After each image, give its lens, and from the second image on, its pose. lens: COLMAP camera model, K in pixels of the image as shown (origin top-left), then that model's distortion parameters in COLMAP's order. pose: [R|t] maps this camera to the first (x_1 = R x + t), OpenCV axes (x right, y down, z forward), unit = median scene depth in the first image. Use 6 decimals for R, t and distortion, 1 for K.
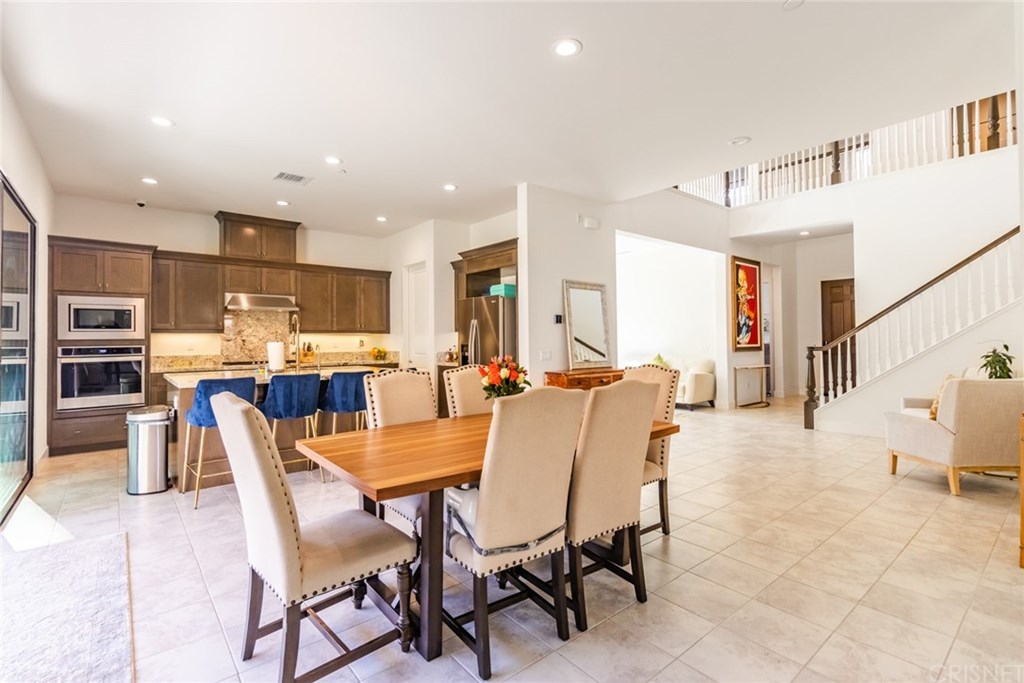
lens RADIAL K [[473.6, 0, 508.1], [0, 473.6, 332.1], [0, 0, 1]] dist [0.002125, 0.001079]
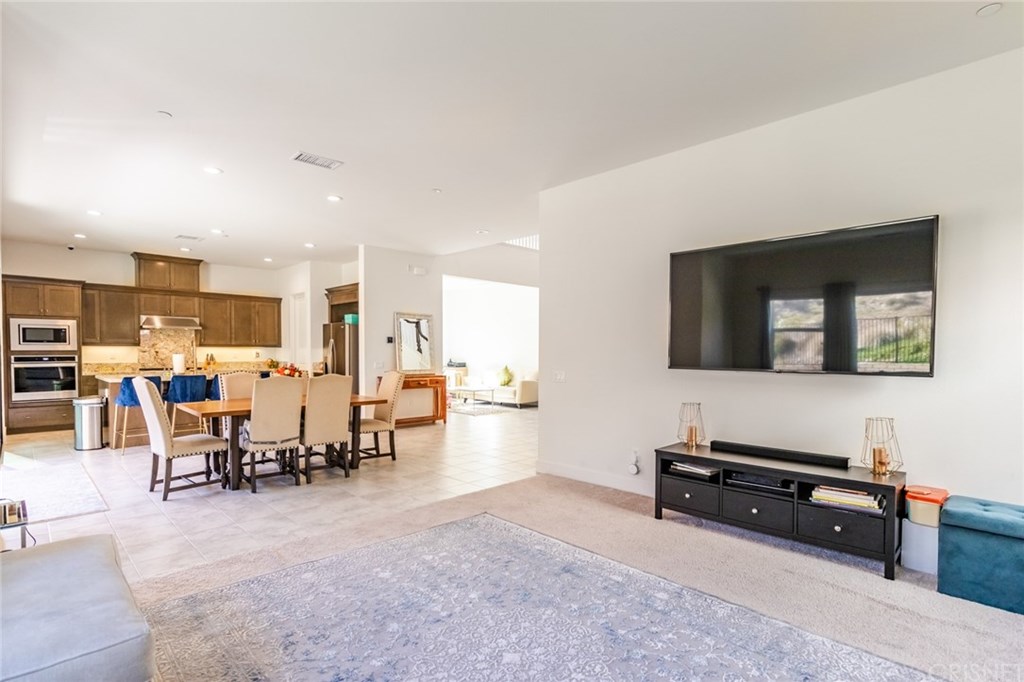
lens RADIAL K [[492.3, 0, 506.3], [0, 492.3, 365.6], [0, 0, 1]] dist [0.002072, 0.000427]
pose [[0.995388, 0.008955, 0.095508, 0.303519], [-0.013151, 0.998971, 0.043395, -0.018424], [-0.095021, -0.044451, 0.994482, -0.494325]]
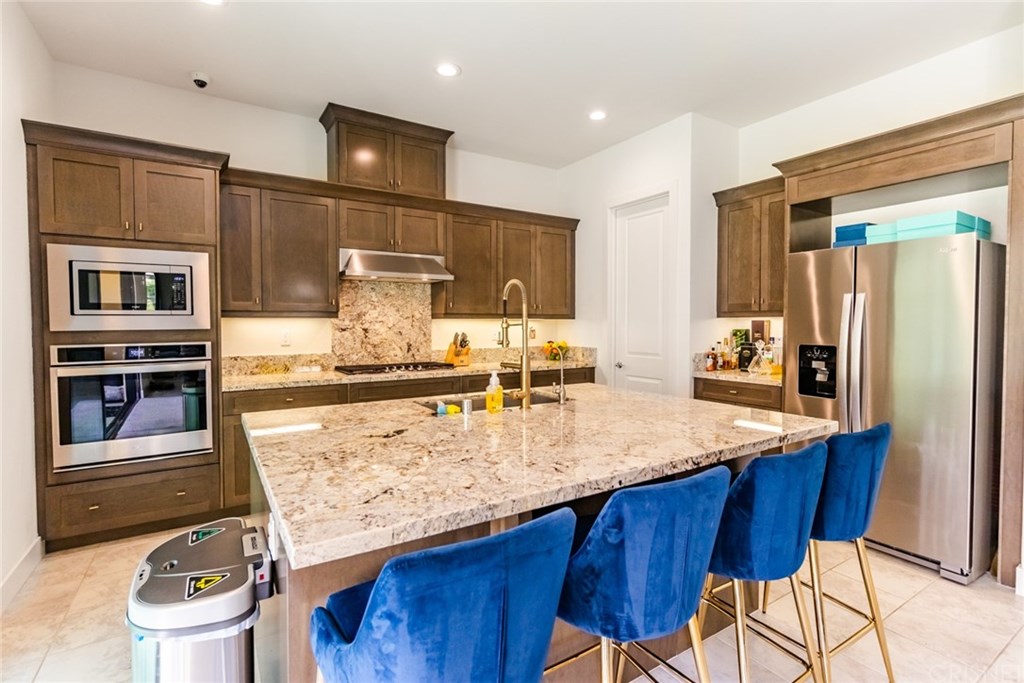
lens RADIAL K [[477.3, 0, 505.9], [0, 477.3, 333.6], [0, 0, 1]] dist [0.004134, 0.000517]
pose [[0.991322, 0.011173, -0.130978, -0.352756], [-0.005540, 0.999047, 0.043298, -0.005510], [0.131336, -0.042196, 0.990439, 0.492709]]
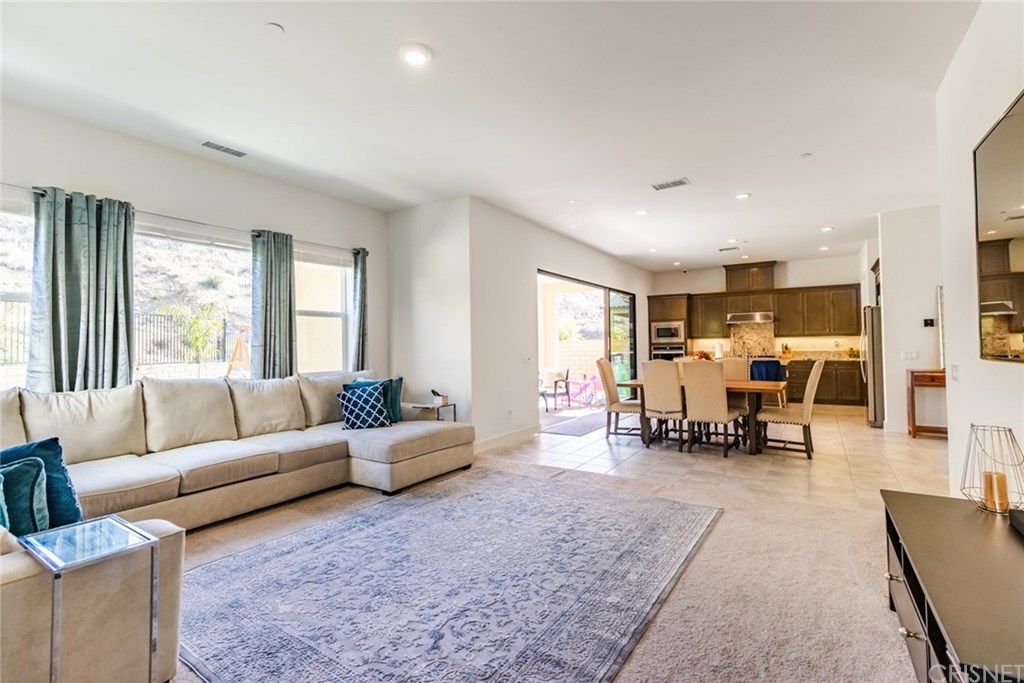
lens RADIAL K [[477.3, 0, 505.9], [0, 477.3, 333.6], [0, 0, 1]] dist [0.004134, 0.000517]
pose [[0.301967, -0.021406, -0.953078, 0.844939], [0.026023, 0.999560, -0.014205, -0.011283], [0.952963, -0.020513, 0.302391, -0.274448]]
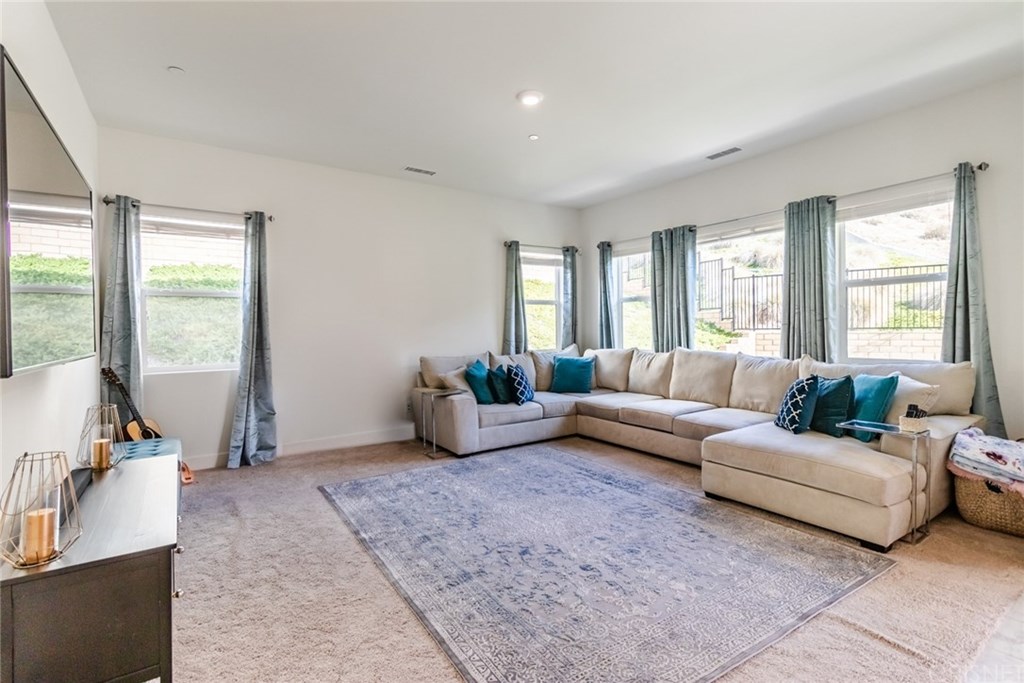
lens RADIAL K [[477.3, 0, 505.9], [0, 477.3, 333.6], [0, 0, 1]] dist [0.004134, 0.000517]
pose [[-0.995586, 0.019013, 0.091904, 0.336380], [0.018607, 0.999813, -0.005270, -0.002614], [-0.091987, -0.003536, -0.995754, 0.400696]]
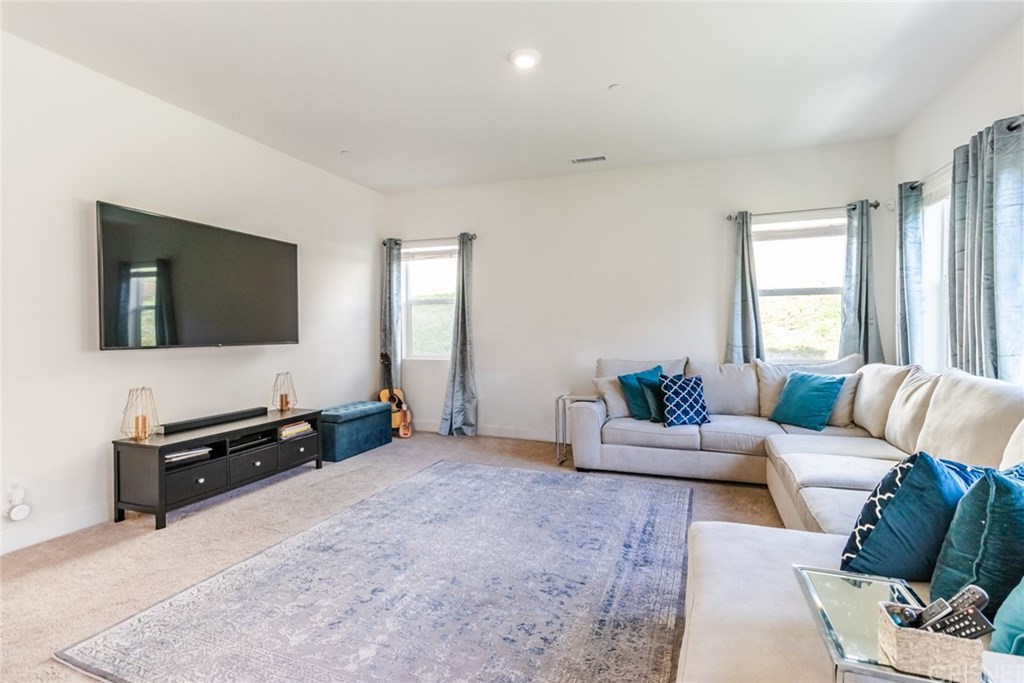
lens RADIAL K [[487.3, 0, 521.7], [0, 487.3, 342.6], [0, 0, 1]] dist [0.001151, 0.000437]
pose [[-0.518855, -0.011968, 0.854779, -0.099103], [-0.005951, 0.999928, 0.010388, -0.003090], [-0.854842, 0.000303, -0.518889, 0.069228]]
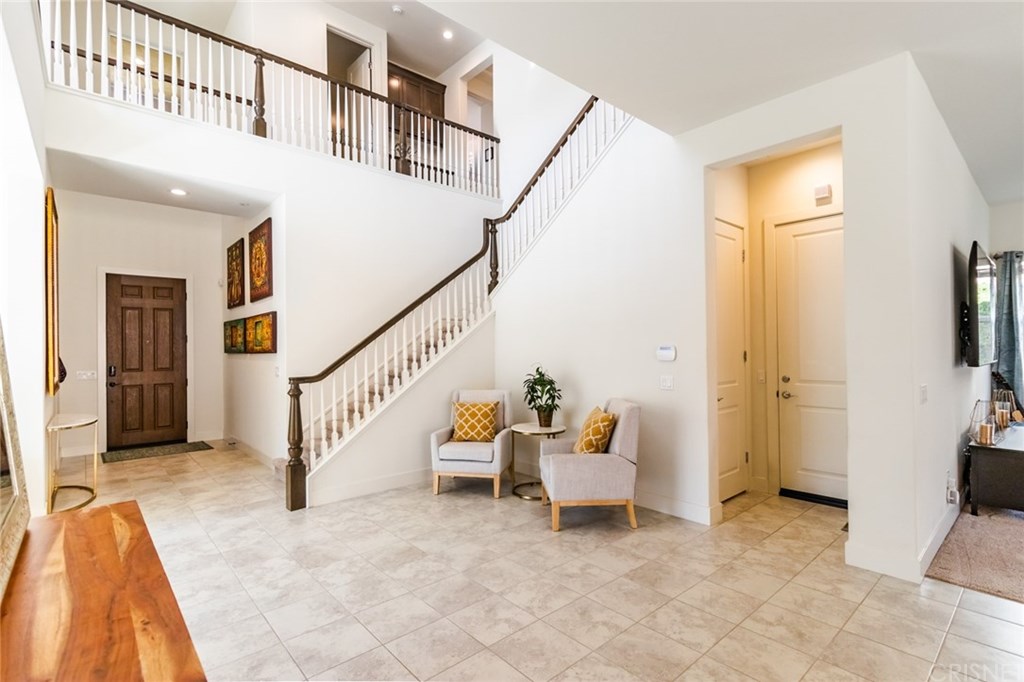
lens RADIAL K [[483.1, 0, 507.9], [0, 483.1, 345.2], [0, 0, 1]] dist [0.001947, 0.000159]
pose [[-0.032150, 0.016482, 0.999347, -0.007335], [-0.005779, 0.999844, -0.016676, -0.000642], [-0.999466, -0.006312, -0.032049, 0.819041]]
